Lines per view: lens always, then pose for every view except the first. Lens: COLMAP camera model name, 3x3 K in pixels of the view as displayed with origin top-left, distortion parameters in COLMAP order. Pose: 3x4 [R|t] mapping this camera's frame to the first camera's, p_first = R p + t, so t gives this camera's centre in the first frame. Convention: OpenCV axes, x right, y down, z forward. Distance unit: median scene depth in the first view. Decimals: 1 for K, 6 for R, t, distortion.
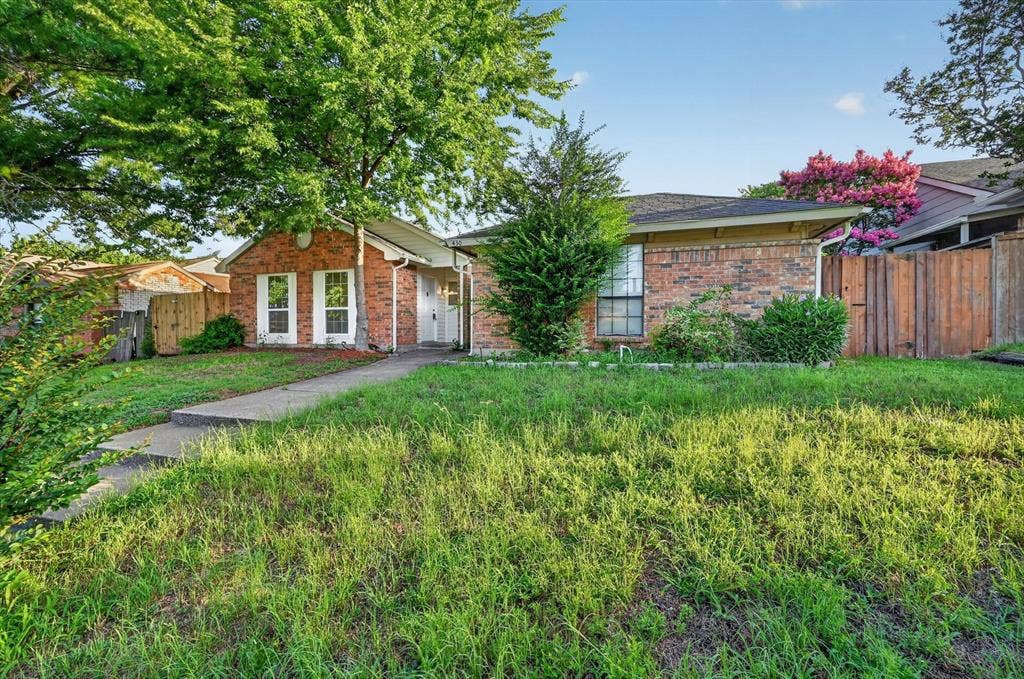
lens RADIAL K [[408.3, 0, 512.0], [0, 408.3, 341.2], [0, 0, 1]] dist [0.000055, -0.000047]
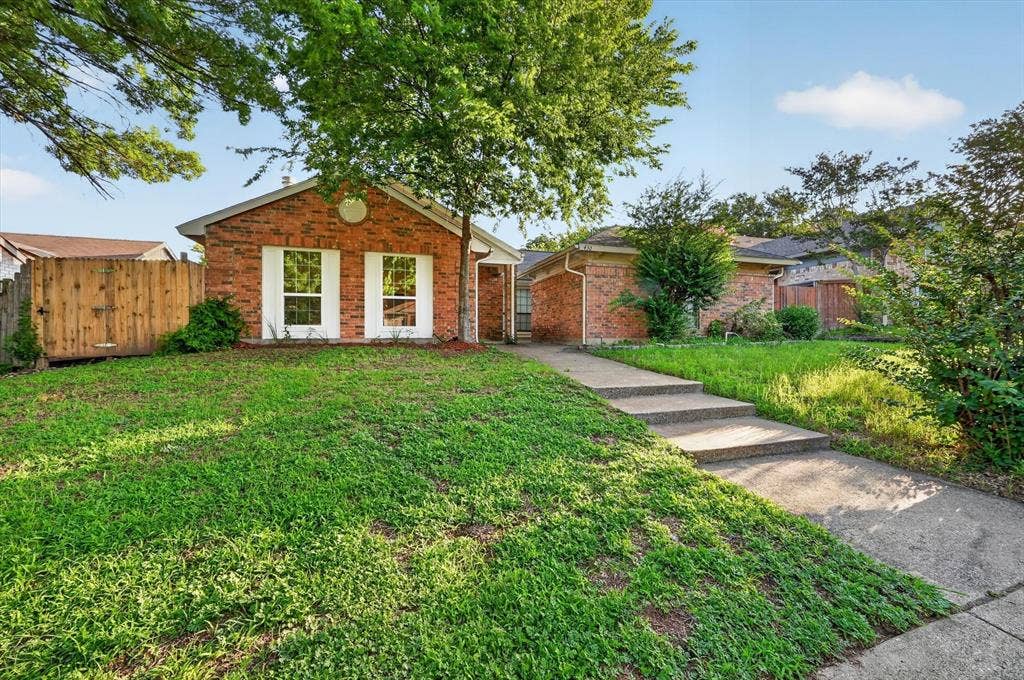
lens RADIAL K [[408.3, 0, 512.7], [0, 408.3, 338.7], [0, 0, 1]] dist [0.000055, -0.000047]
pose [[0.809906, -0.007303, 0.586514, -0.718814], [0.008558, 0.999963, 0.000633, 0.010608], [-0.586497, 0.004507, 0.809939, 0.134533]]
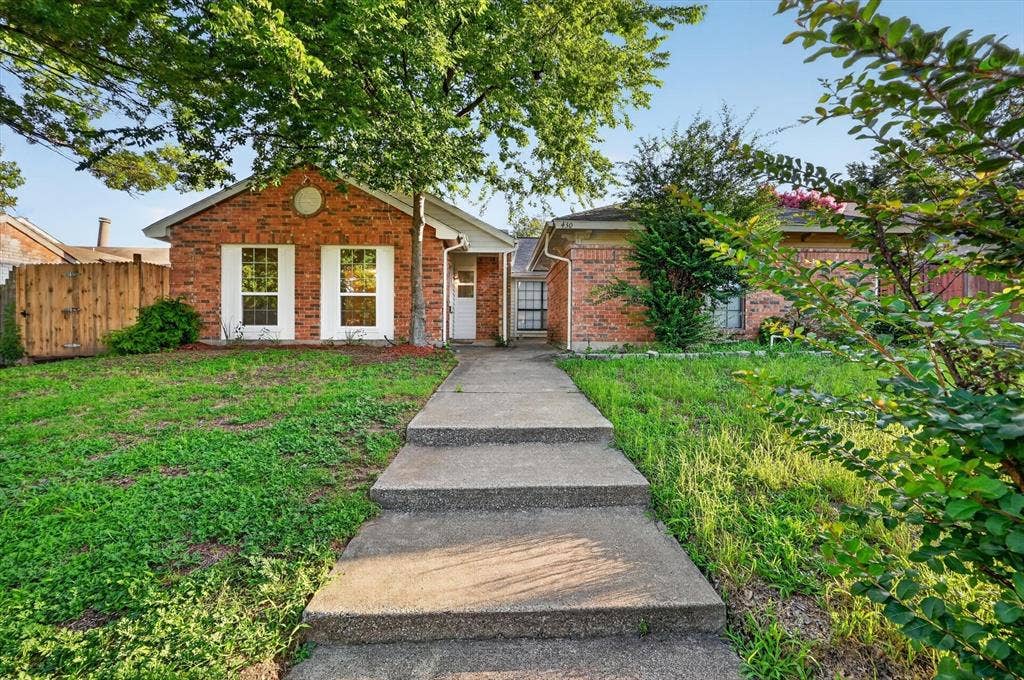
lens RADIAL K [[408.3, 0, 510.2], [0, 408.3, 331.3], [0, 0, 1]] dist [0.000055, -0.000047]
pose [[0.938231, 0.000587, 0.346010, -0.408851], [0.002459, 0.999962, -0.008363, -0.000806], [-0.346002, 0.008697, 0.938194, 0.147526]]
